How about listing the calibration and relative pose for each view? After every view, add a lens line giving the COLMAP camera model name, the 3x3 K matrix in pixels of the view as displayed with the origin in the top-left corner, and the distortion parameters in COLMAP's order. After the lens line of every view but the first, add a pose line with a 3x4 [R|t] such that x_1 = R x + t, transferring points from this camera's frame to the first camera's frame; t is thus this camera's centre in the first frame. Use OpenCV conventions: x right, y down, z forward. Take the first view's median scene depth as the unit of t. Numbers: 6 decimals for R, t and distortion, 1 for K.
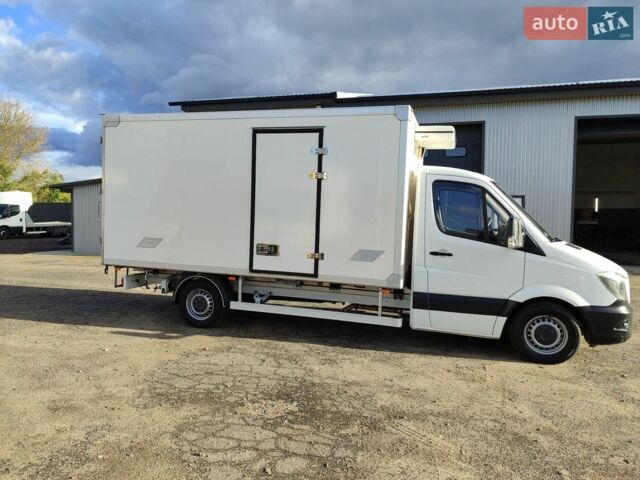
lens RADIAL K [[464.4, 0, 311.4], [0, 464.4, 235.3], [0, 0, 1]] dist [0.018104, -0.013404]
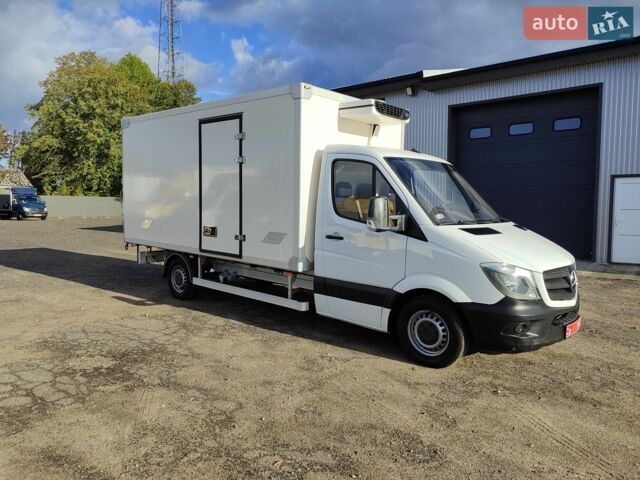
lens RADIAL K [[464.4, 0, 312.2], [0, 464.4, 236.4], [0, 0, 1]] dist [0.018104, -0.013404]
pose [[0.907512, 0.019931, -0.419553, 0.604684], [-0.009935, 0.999613, 0.025998, 0.013650], [0.419909, -0.019425, 0.907359, 0.121810]]
